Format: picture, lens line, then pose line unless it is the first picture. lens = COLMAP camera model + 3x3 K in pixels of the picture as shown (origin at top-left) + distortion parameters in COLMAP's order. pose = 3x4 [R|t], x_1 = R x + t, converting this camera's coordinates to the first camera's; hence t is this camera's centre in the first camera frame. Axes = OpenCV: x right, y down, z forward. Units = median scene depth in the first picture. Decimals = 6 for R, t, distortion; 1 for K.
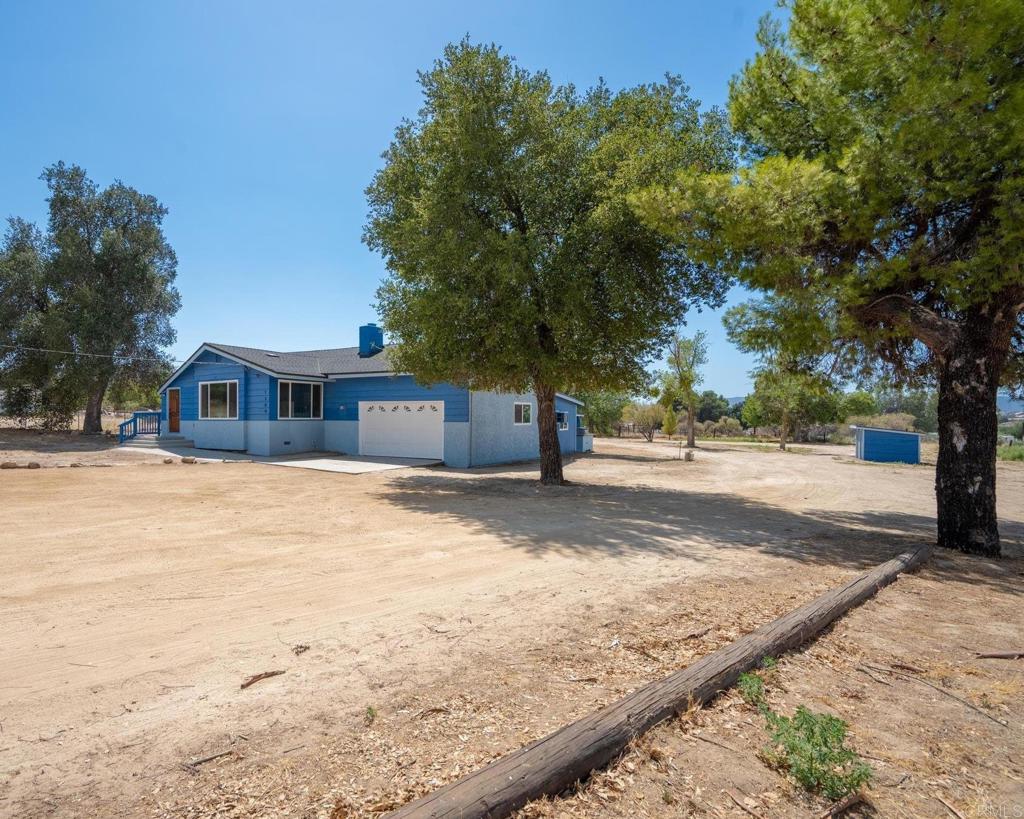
lens RADIAL K [[513.2, 0, 512.0], [0, 513.2, 409.5], [0, 0, 1]] dist [0.000502, 0.000041]
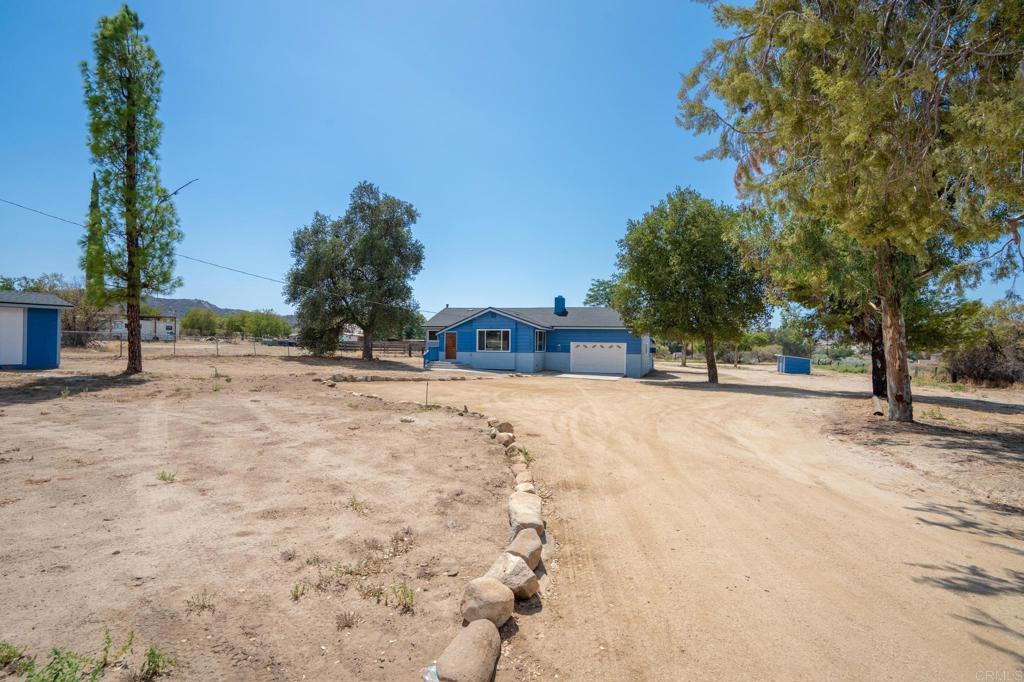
lens RADIAL K [[470.4, 0, 512.0], [0, 470.4, 341.0], [0, 0, 1]] dist [-0.037829, 0.000755]
pose [[0.972672, 0.009351, 0.231995, -0.890996], [-0.014143, 0.999719, 0.019000, -0.048235], [-0.231752, -0.021762, 0.972531, -0.562334]]
